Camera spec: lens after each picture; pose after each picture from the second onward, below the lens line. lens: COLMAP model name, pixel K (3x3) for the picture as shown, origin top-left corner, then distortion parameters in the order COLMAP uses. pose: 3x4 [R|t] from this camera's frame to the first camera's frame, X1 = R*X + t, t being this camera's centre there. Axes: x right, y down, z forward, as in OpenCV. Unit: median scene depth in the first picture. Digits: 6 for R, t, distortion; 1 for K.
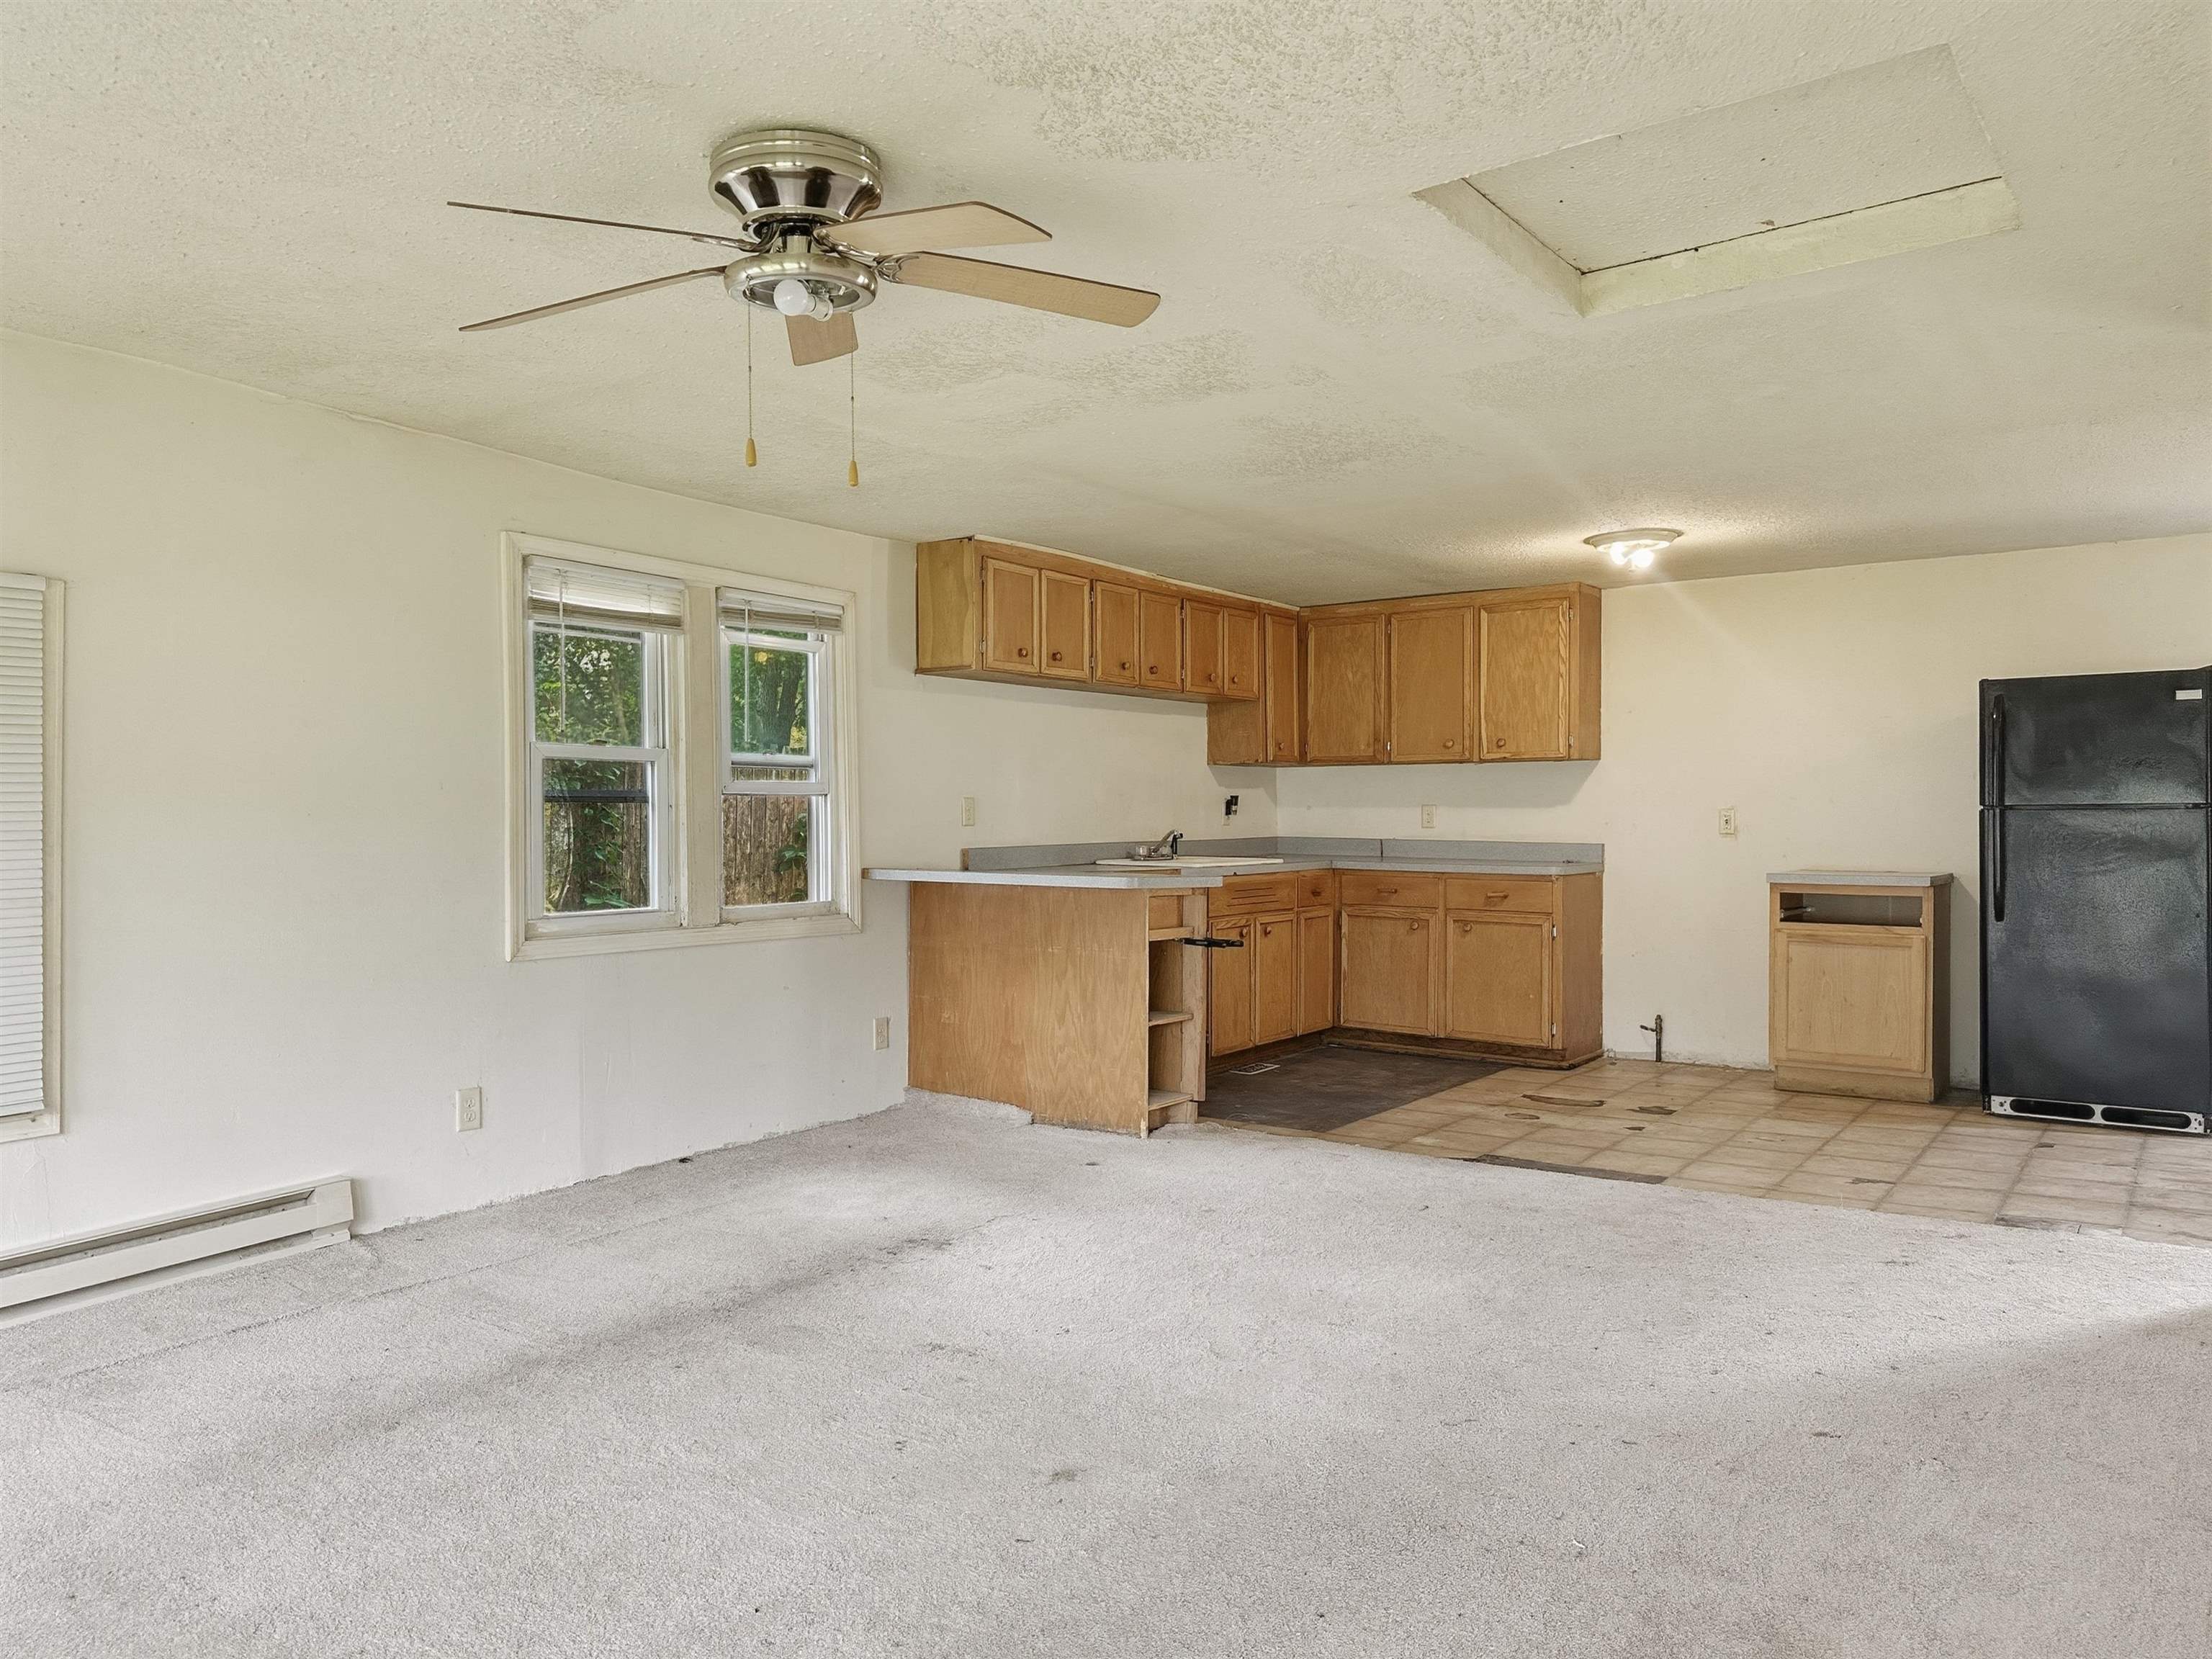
lens RADIAL K [[1606.6, 0, 1052.9], [0, 1606.6, 897.9], [0, 0, 1]] dist [-0.014597, -0.010053]
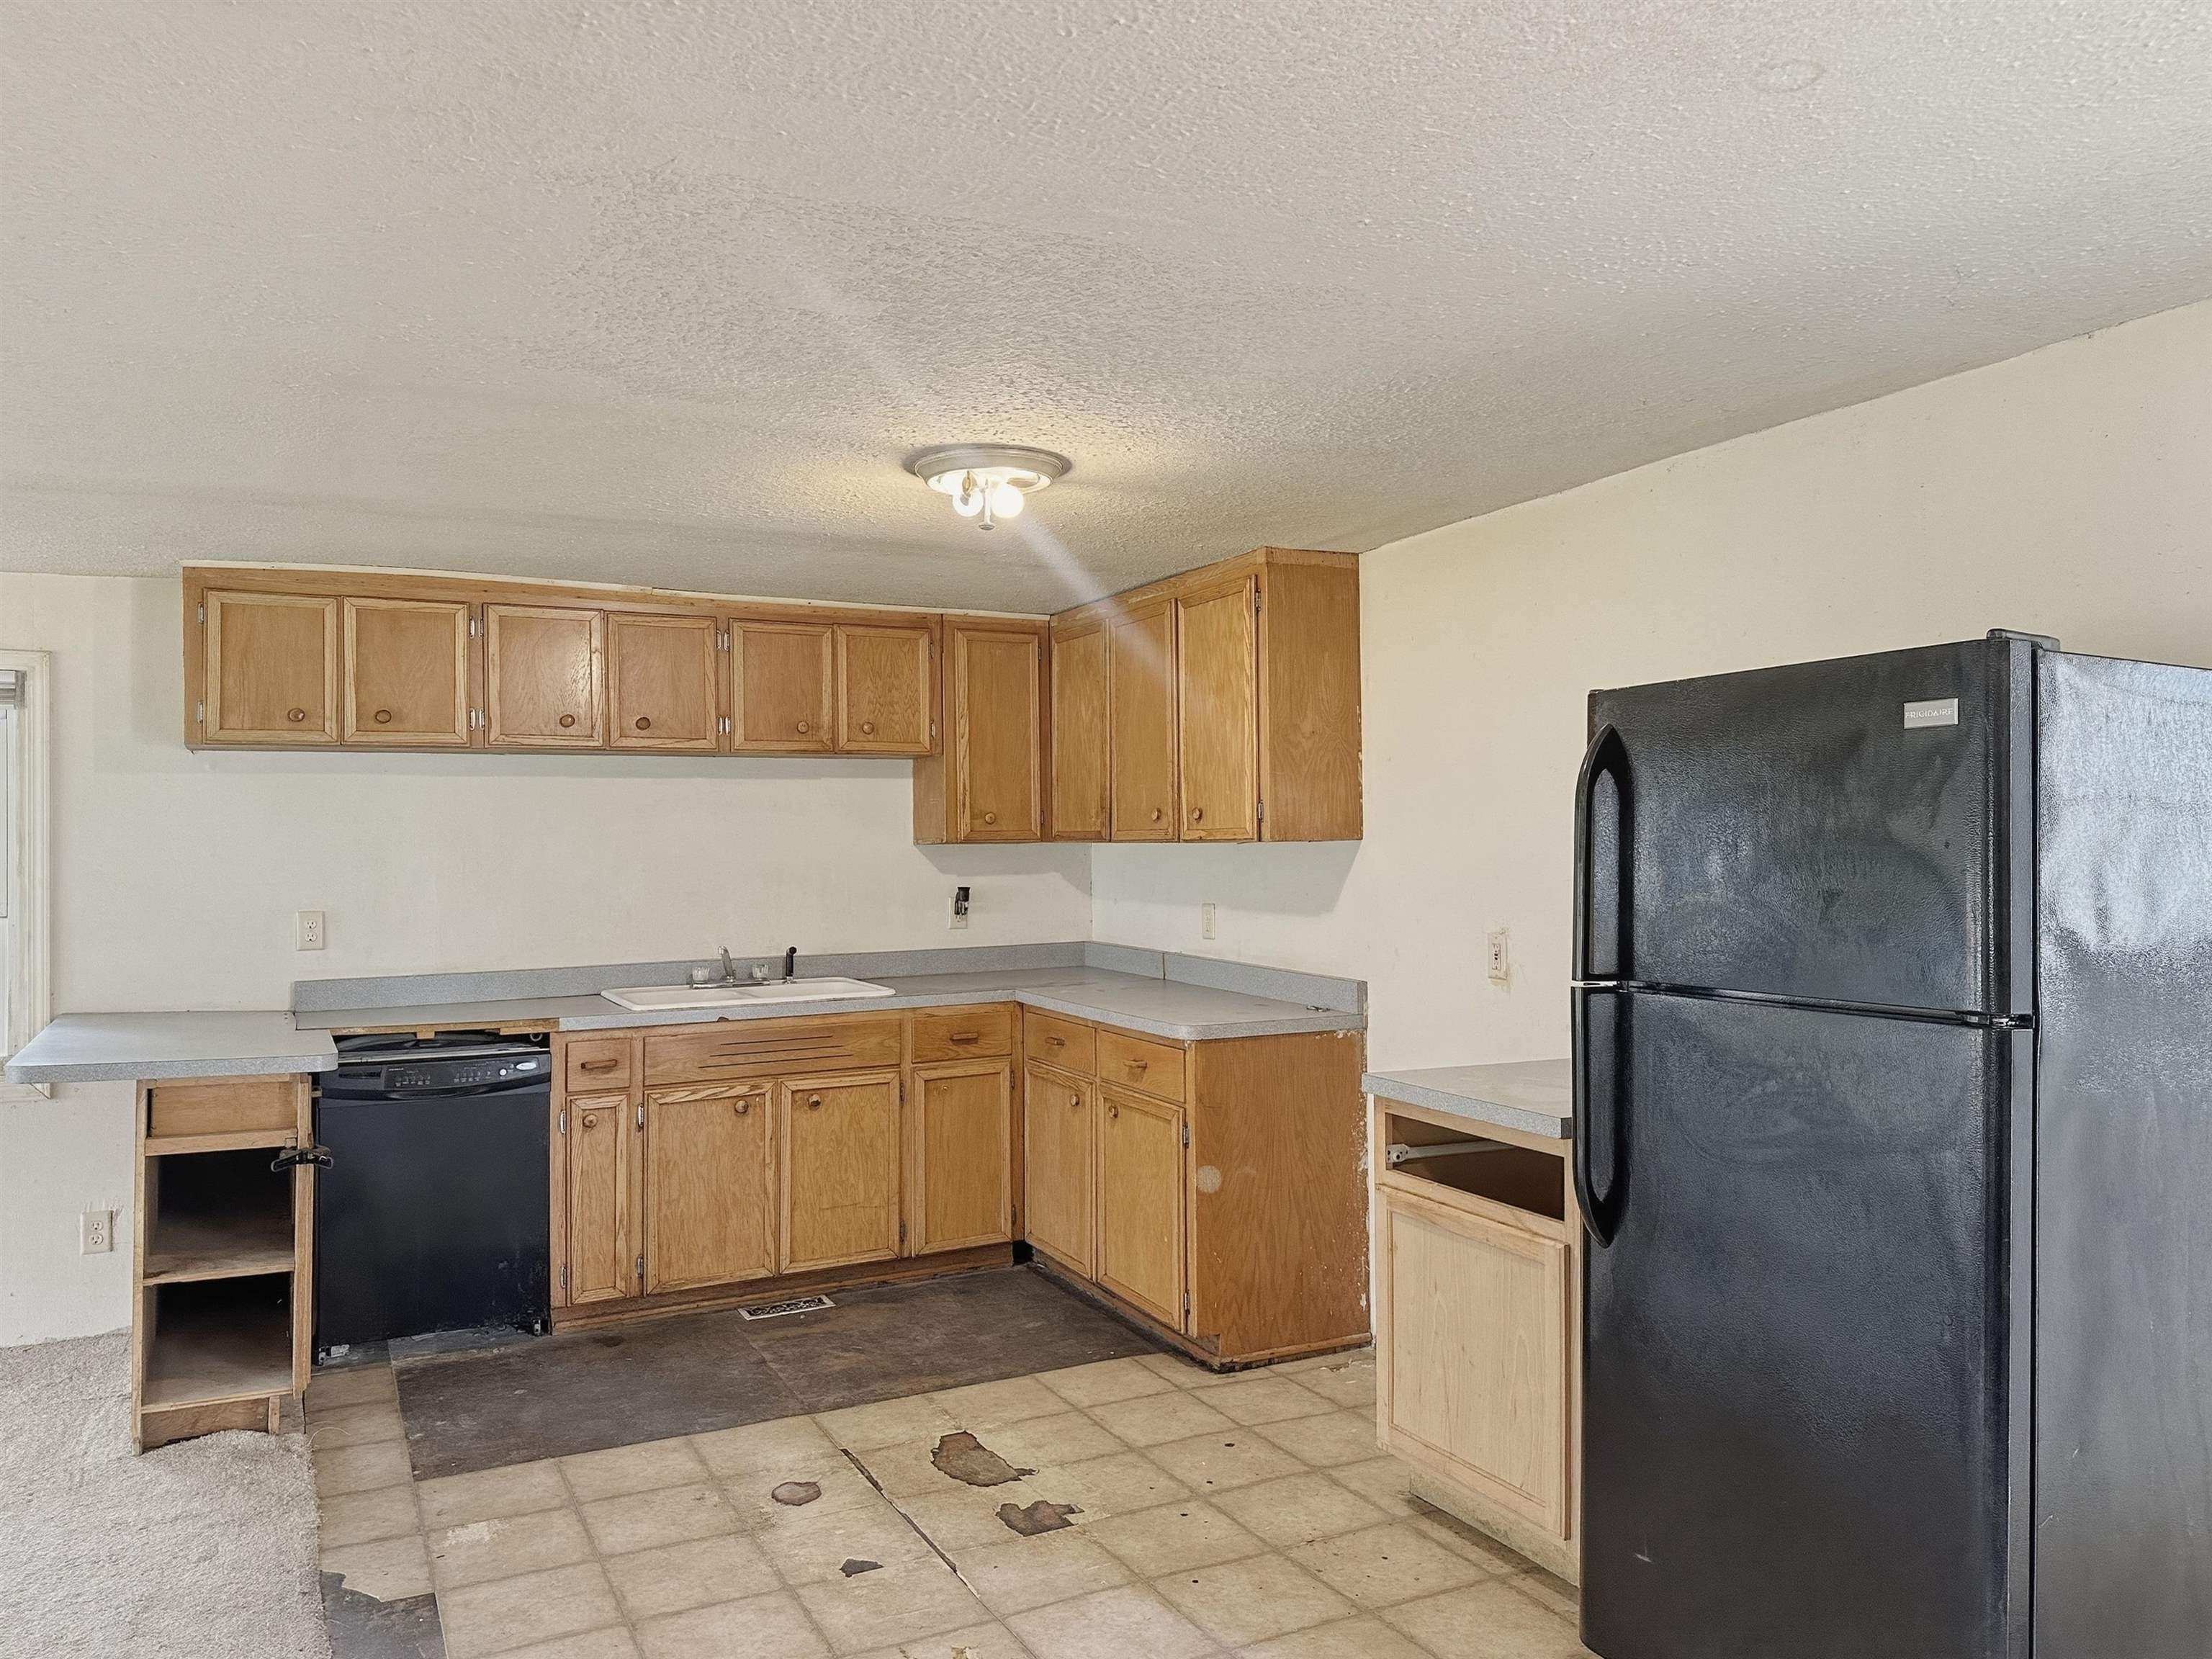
lens RADIAL K [[1606.6, 0, 1116.8], [0, 1606.6, 838.5], [0, 0, 1]] dist [-0.014597, -0.010053]
pose [[0.904542, -0.007086, -0.426325, 0.513403], [-0.014895, 0.998726, -0.048204, -0.056524], [0.426124, 0.049953, 0.903285, 0.423902]]
